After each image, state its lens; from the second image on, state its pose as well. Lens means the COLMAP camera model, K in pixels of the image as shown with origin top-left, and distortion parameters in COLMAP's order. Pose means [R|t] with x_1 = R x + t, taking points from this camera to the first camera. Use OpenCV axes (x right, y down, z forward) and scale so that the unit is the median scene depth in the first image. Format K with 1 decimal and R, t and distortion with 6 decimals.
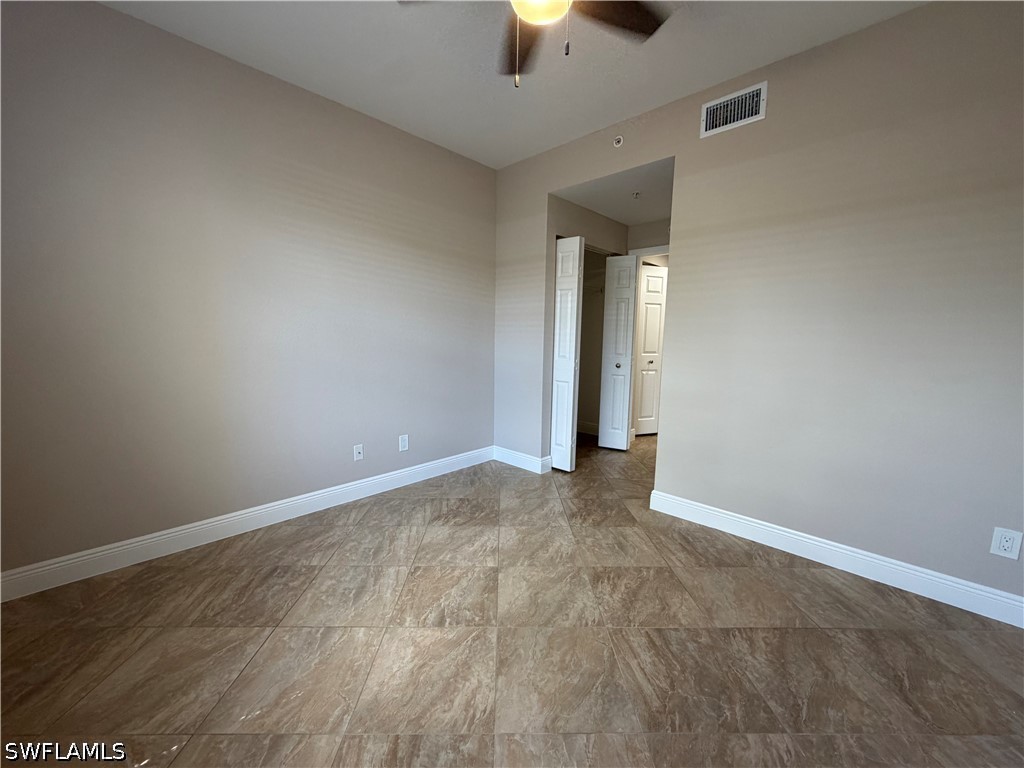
lens RADIAL K [[408.2, 0, 508.9], [0, 408.2, 384.2], [0, 0, 1]] dist [0.000206, 0.000157]
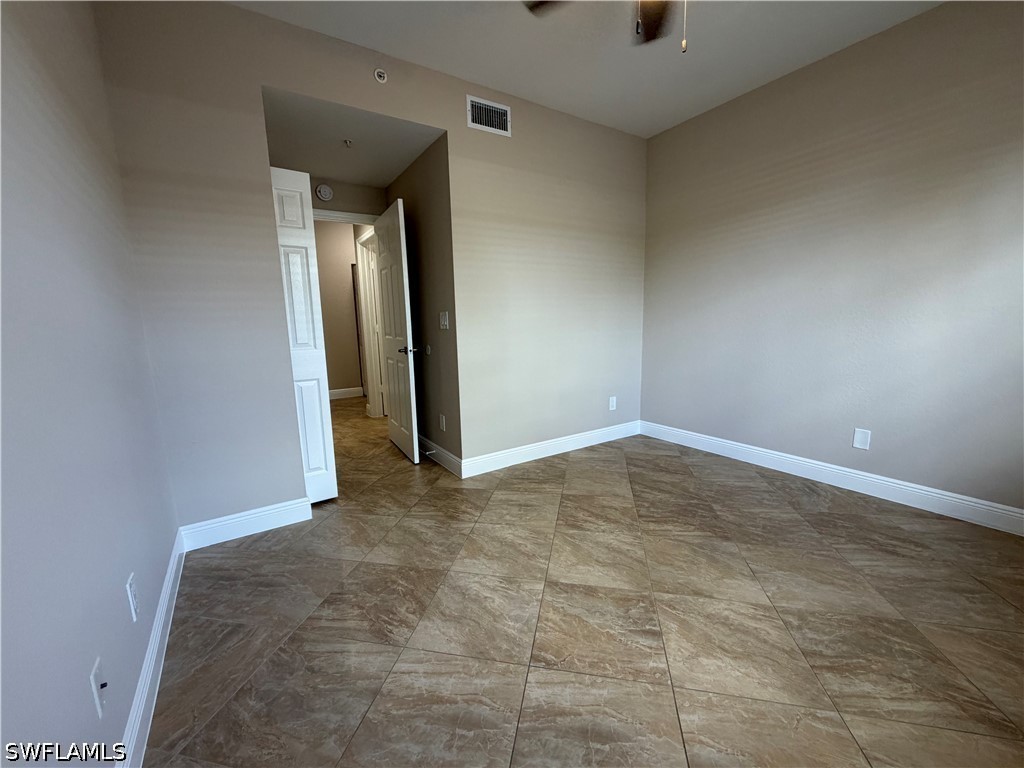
lens RADIAL K [[408.2, 0, 508.9], [0, 408.2, 384.2], [0, 0, 1]] dist [0.000206, 0.000157]
pose [[0.218614, -0.177609, 0.959512, -0.787674], [0.146425, 0.978134, 0.147694, -0.089194], [-0.964763, 0.108208, 0.239840, 0.832644]]
